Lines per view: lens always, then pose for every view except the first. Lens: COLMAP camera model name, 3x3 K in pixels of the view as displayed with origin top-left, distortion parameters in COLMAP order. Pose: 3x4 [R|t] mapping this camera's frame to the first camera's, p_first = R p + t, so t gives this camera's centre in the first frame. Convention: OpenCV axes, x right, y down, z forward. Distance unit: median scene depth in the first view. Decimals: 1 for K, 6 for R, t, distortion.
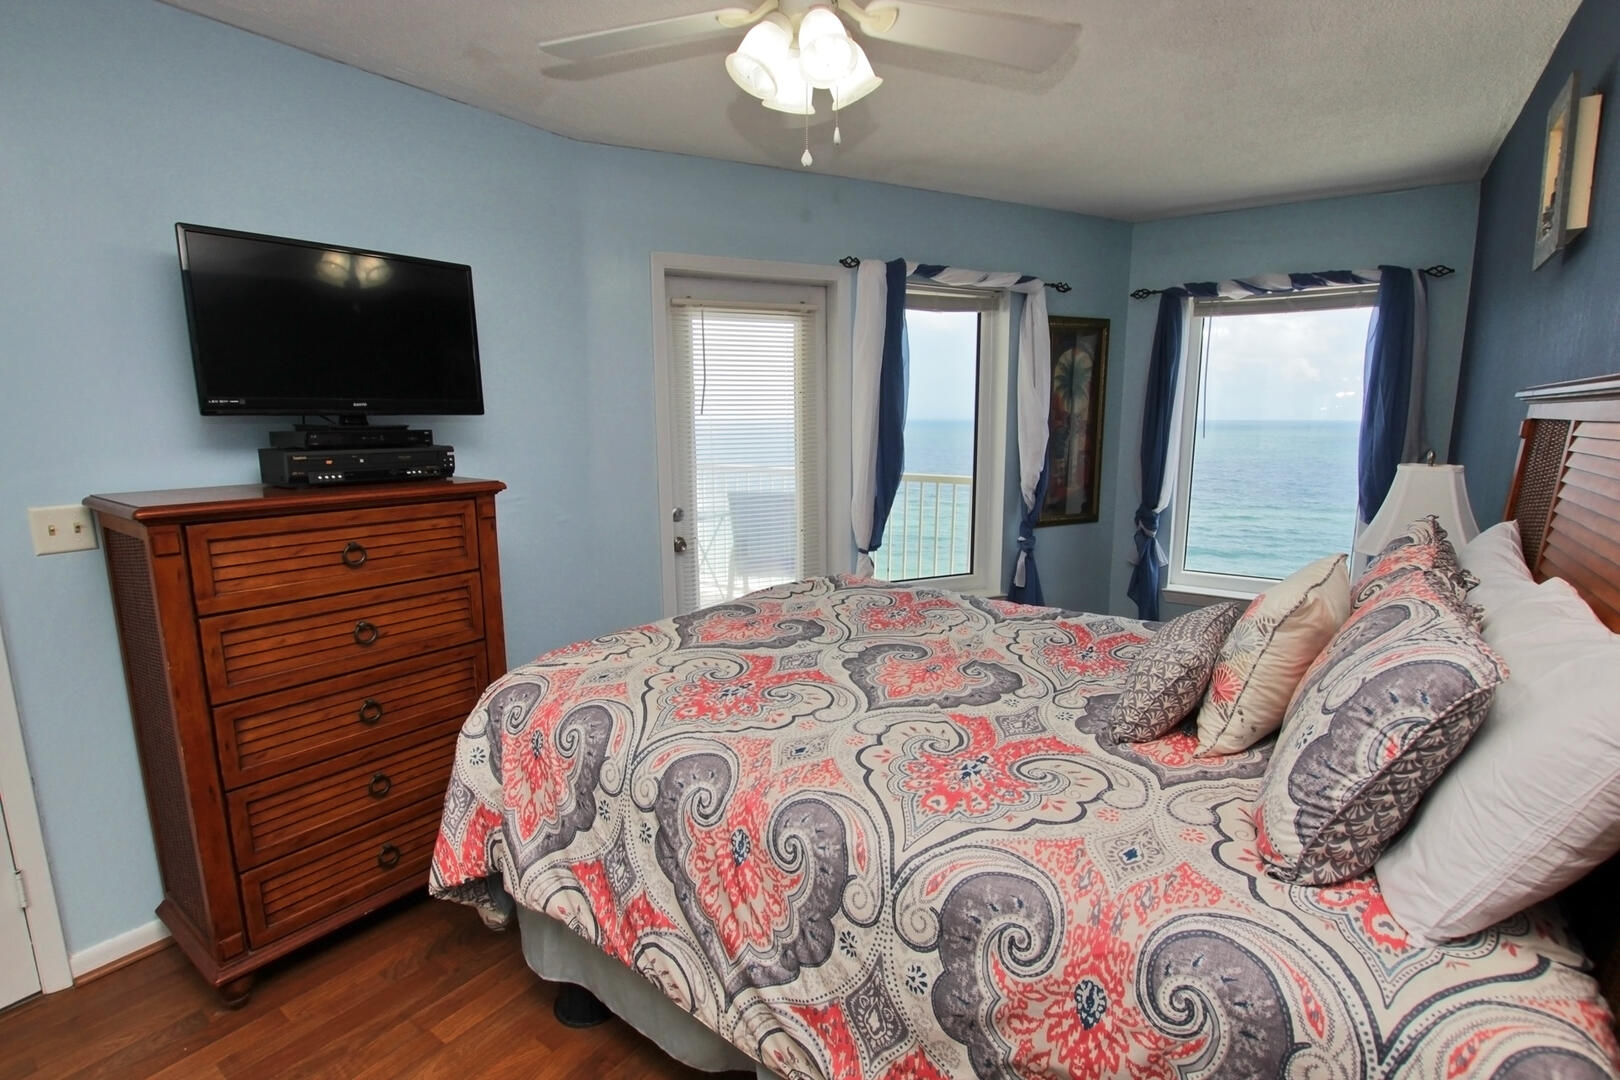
lens RADIAL K [[753.8, 0, 809.4], [0, 753.8, 547.9], [0, 0, 1]] dist [-0.027114, 0.001500]
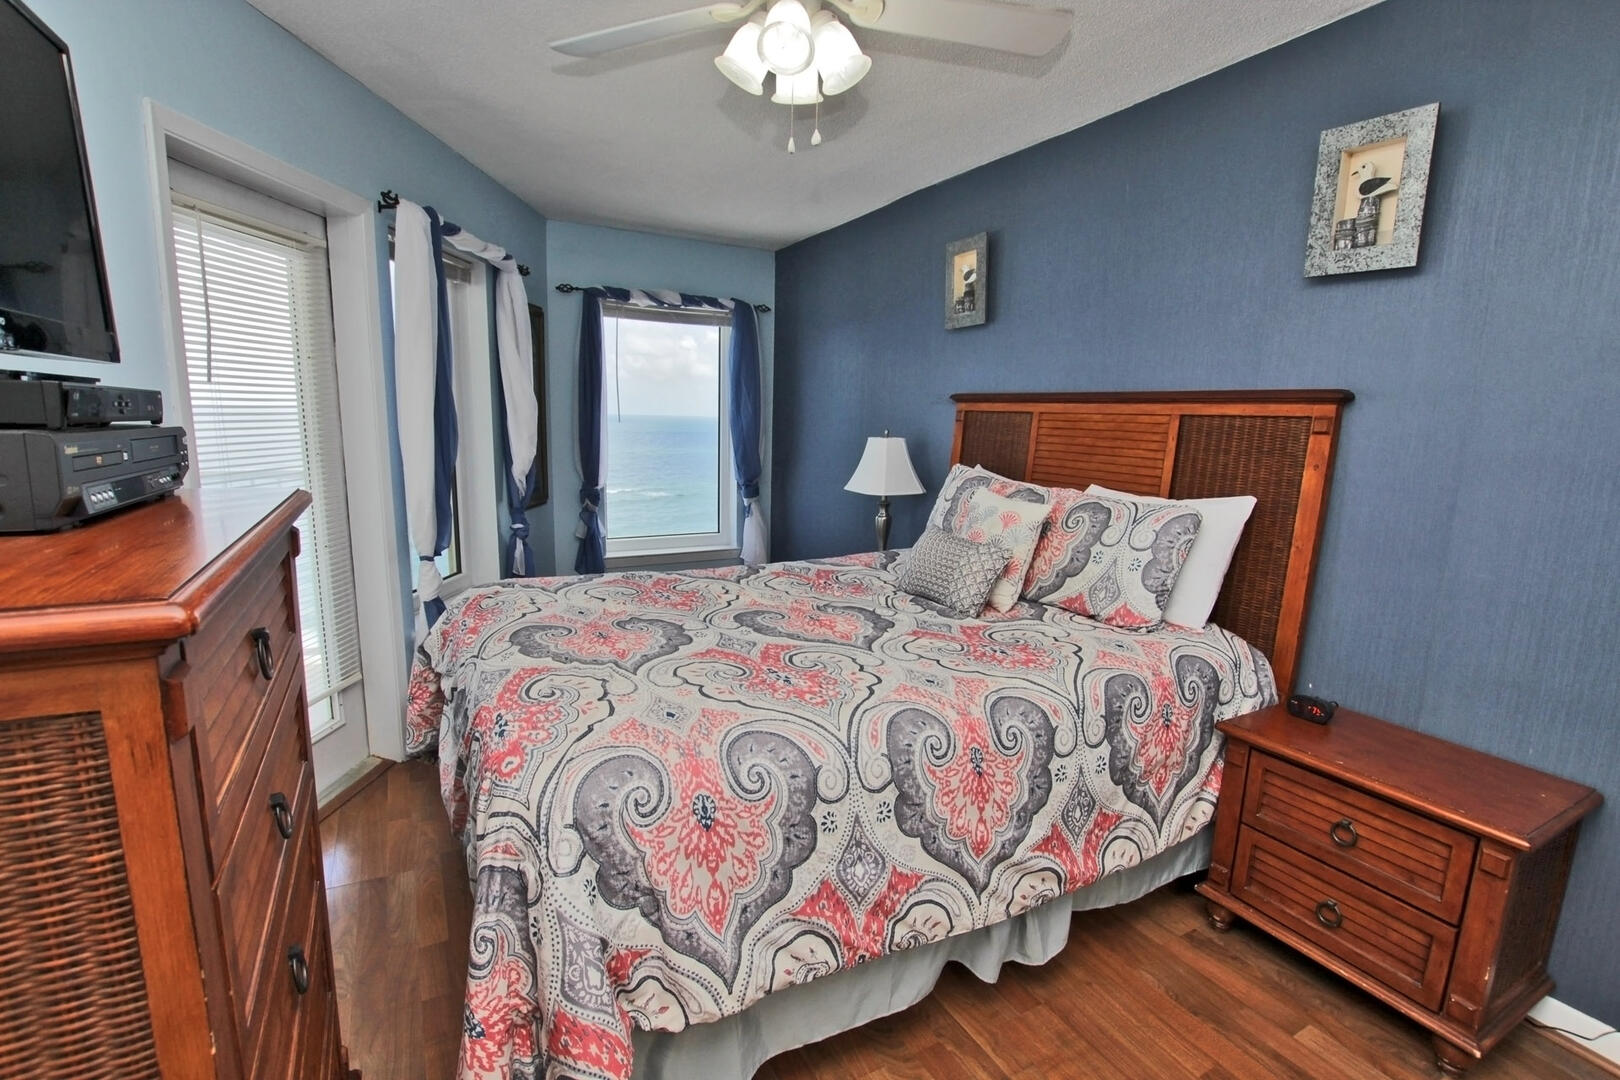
lens RADIAL K [[753.8, 0, 809.4], [0, 753.8, 547.9], [0, 0, 1]] dist [-0.027114, 0.001500]
pose [[0.426255, -0.139985, 0.893706, -0.902868], [0.126508, 0.987470, 0.094333, -0.059172], [-0.895713, 0.072851, 0.438624, 0.511820]]
